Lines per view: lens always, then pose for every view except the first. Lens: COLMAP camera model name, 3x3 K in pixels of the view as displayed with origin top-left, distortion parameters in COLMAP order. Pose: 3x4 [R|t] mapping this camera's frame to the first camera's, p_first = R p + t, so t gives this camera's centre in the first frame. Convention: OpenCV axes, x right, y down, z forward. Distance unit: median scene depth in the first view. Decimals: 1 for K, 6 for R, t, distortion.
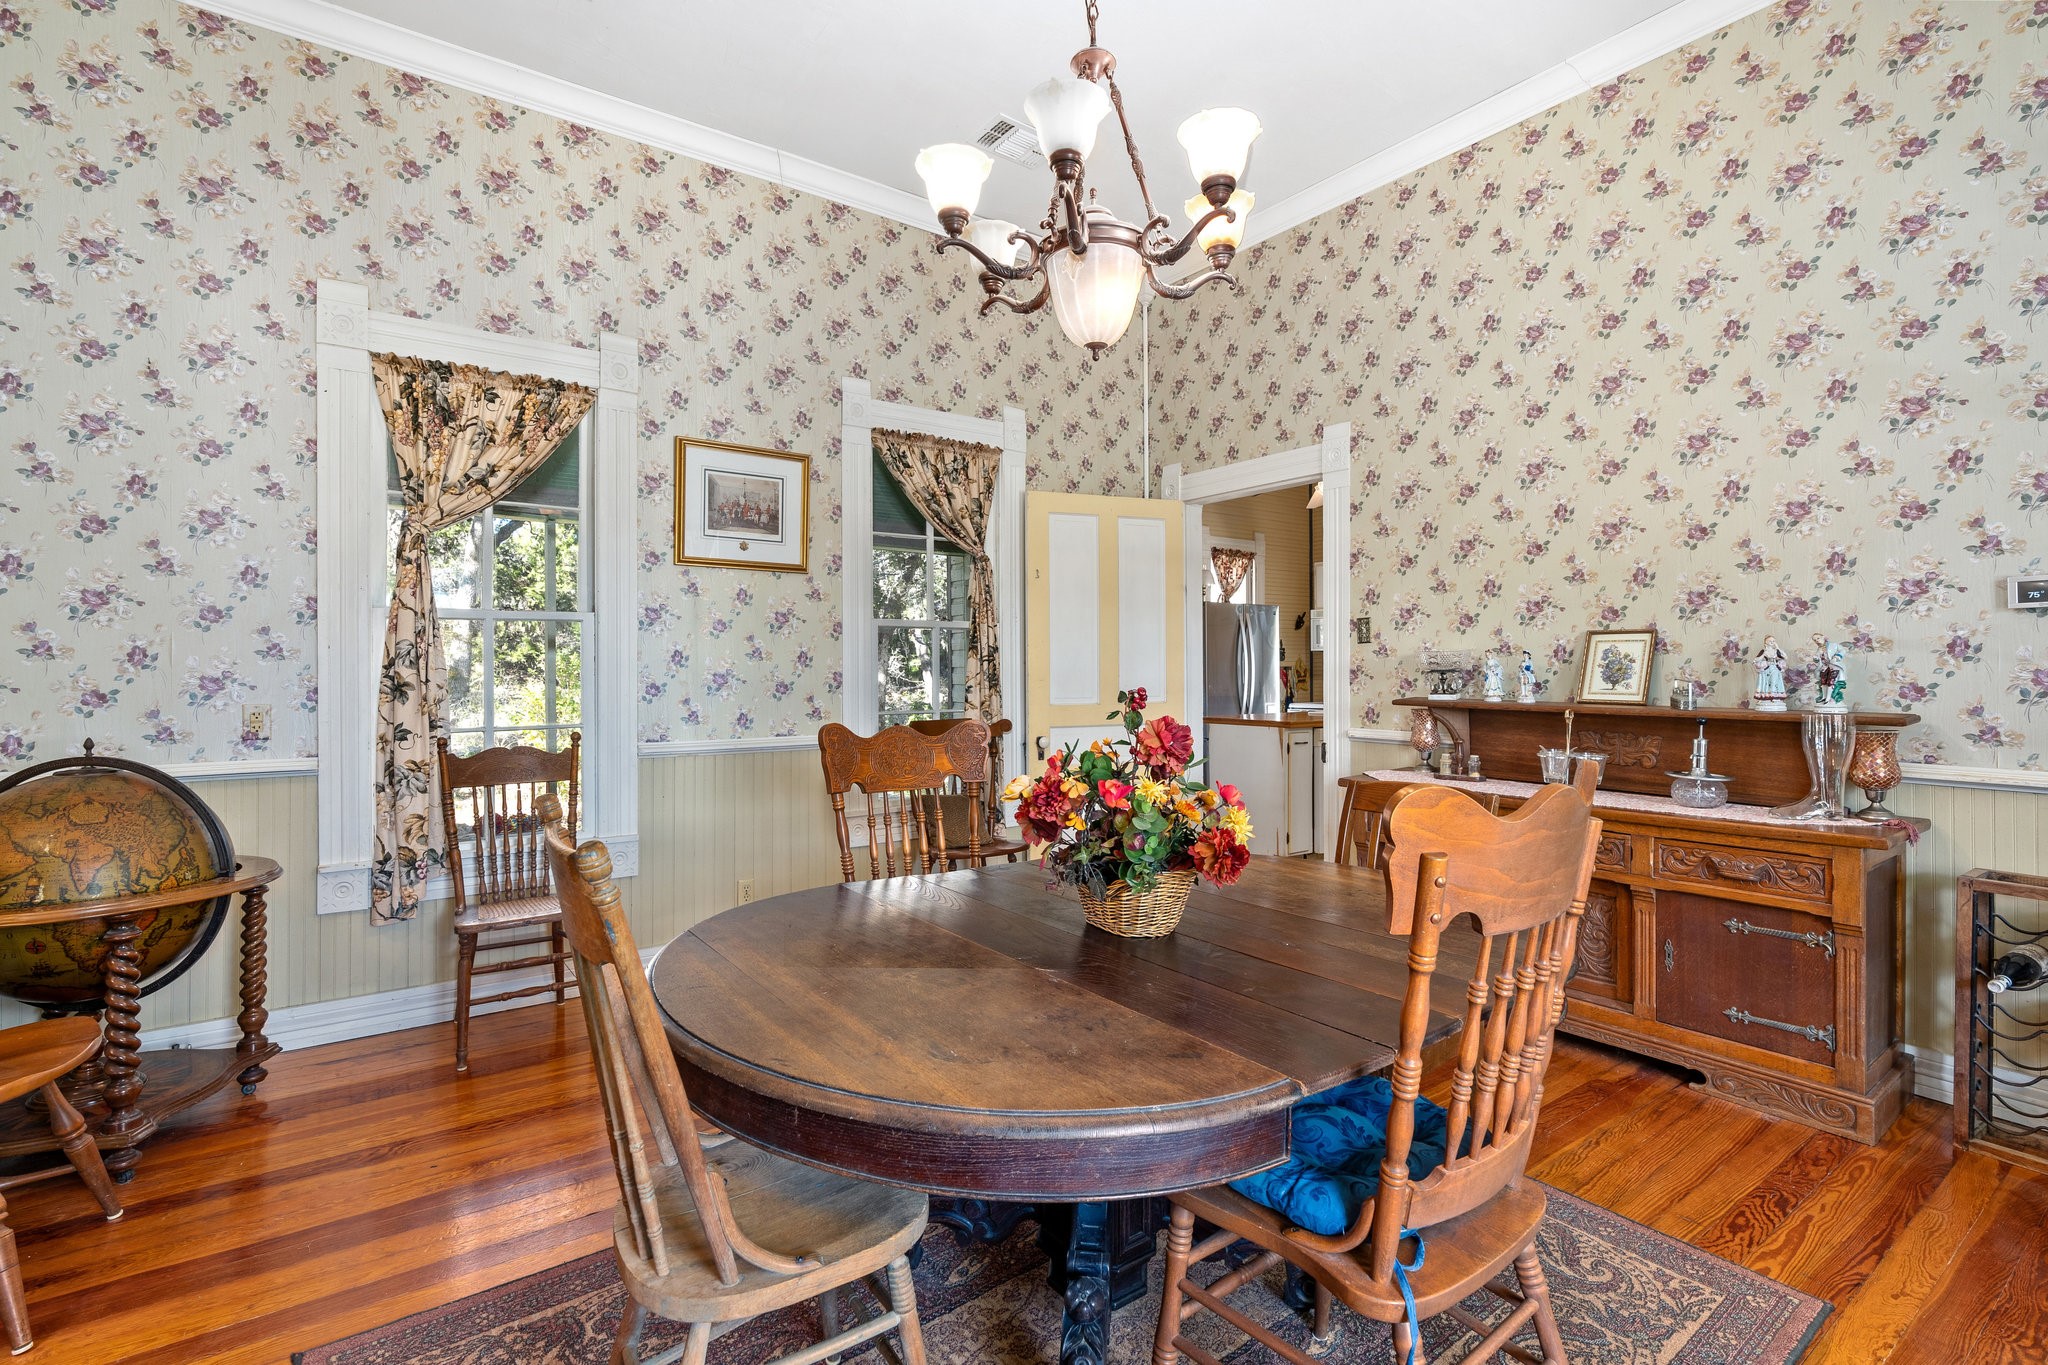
lens RADIAL K [[932.1, 0, 1024.0], [0, 932.1, 682.5], [0, 0, 1]] dist [-0.006702, 0.000877]
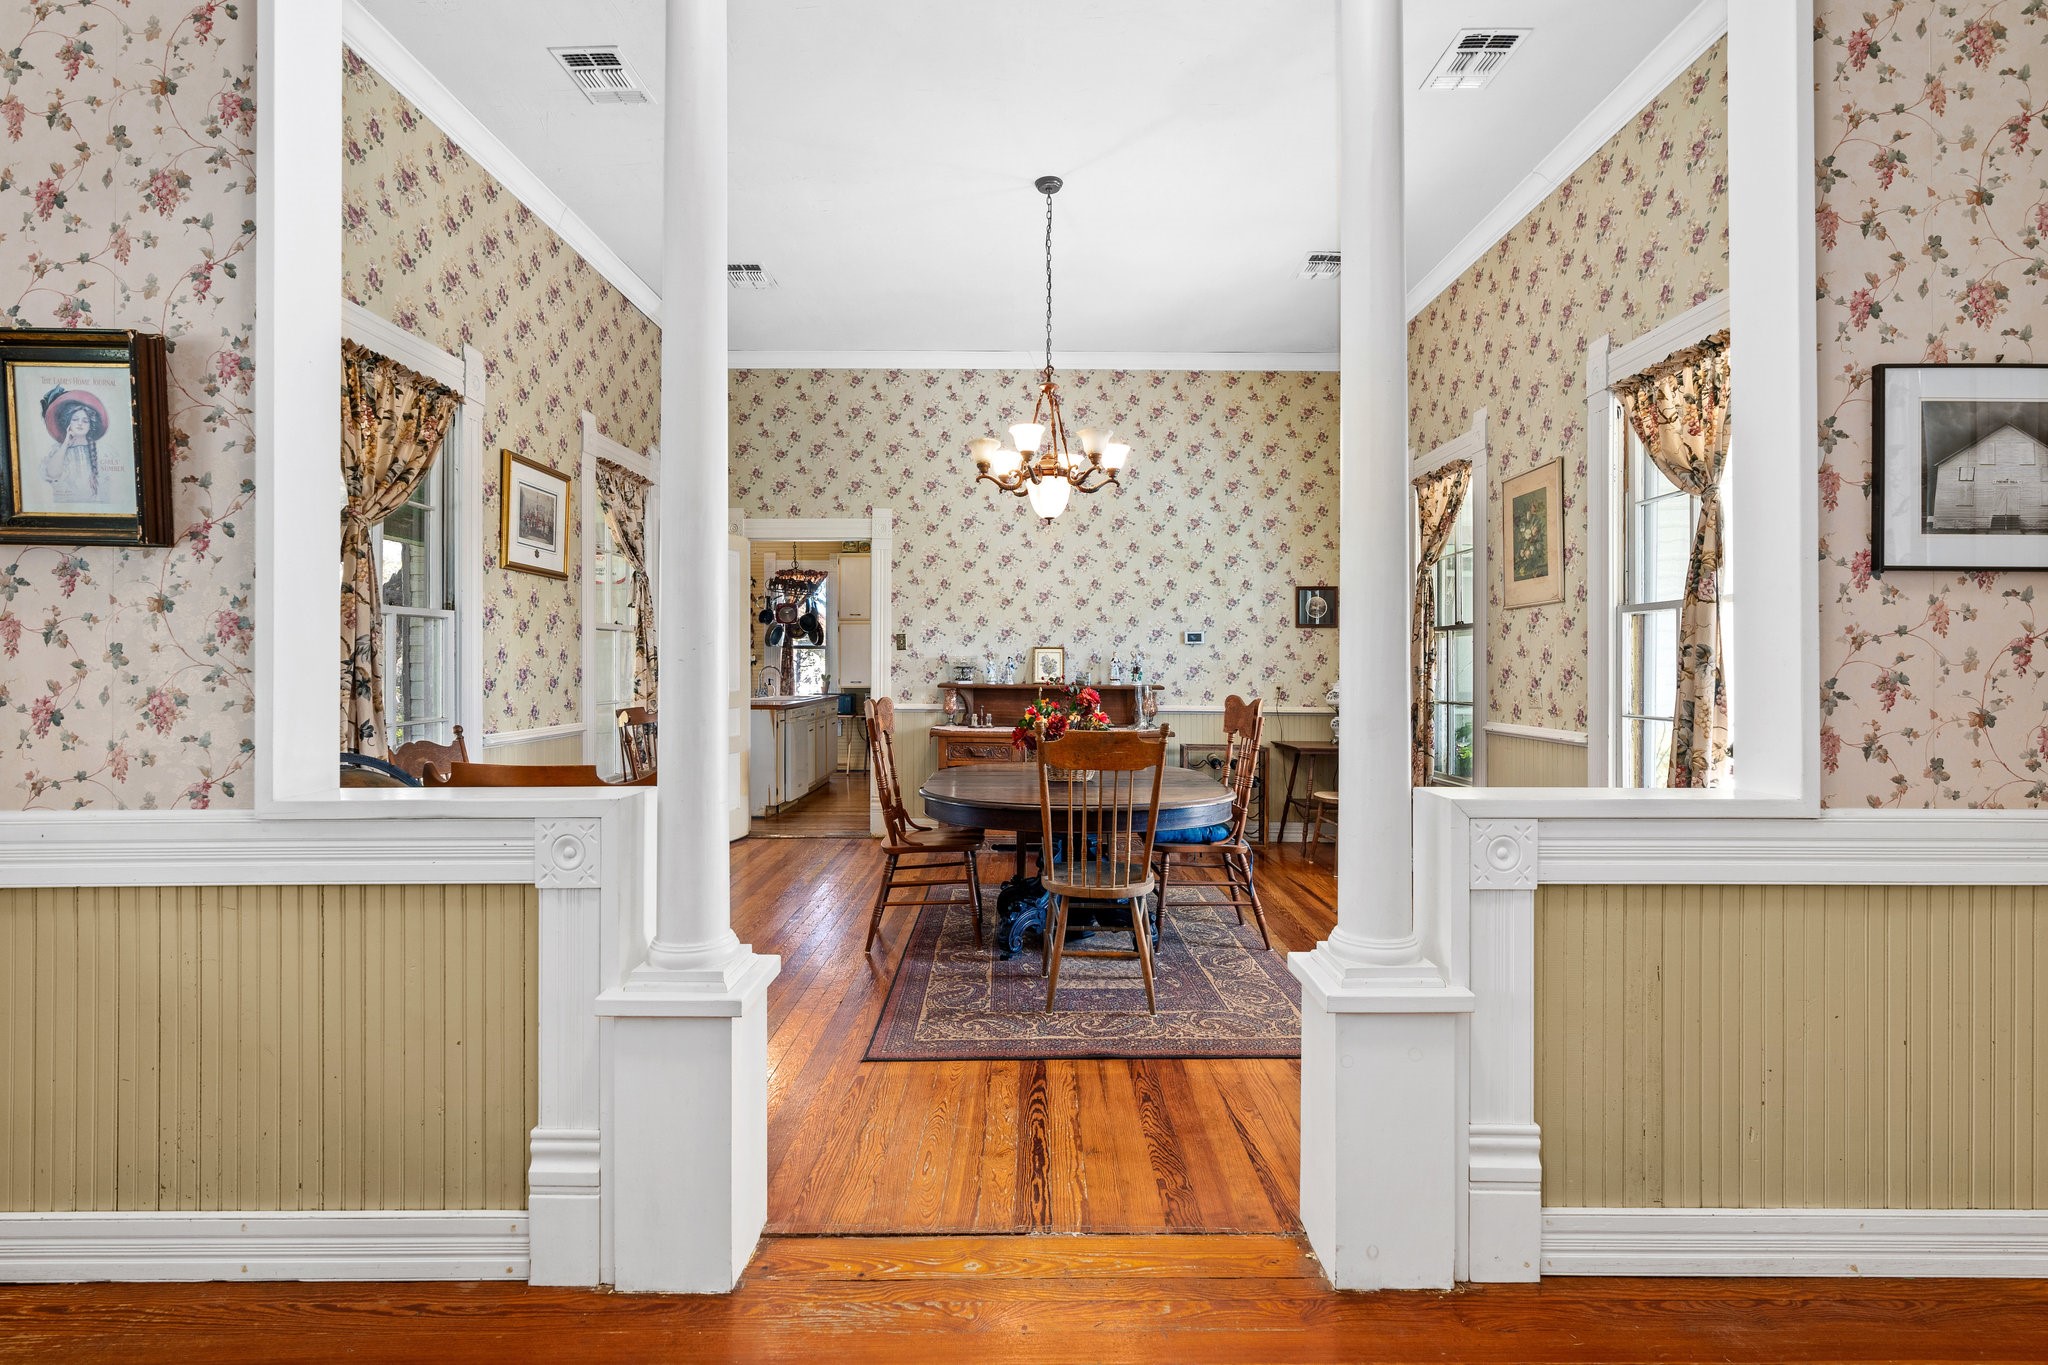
lens RADIAL K [[932.1, 0, 1024.0], [0, 932.1, 682.5], [0, 0, 1]] dist [-0.006702, 0.000877]
pose [[0.589271, -0.012114, 0.807845, -0.890579], [0.009565, 0.999922, 0.008018, 0.002792], [-0.807879, 0.003003, 0.589341, -0.119021]]
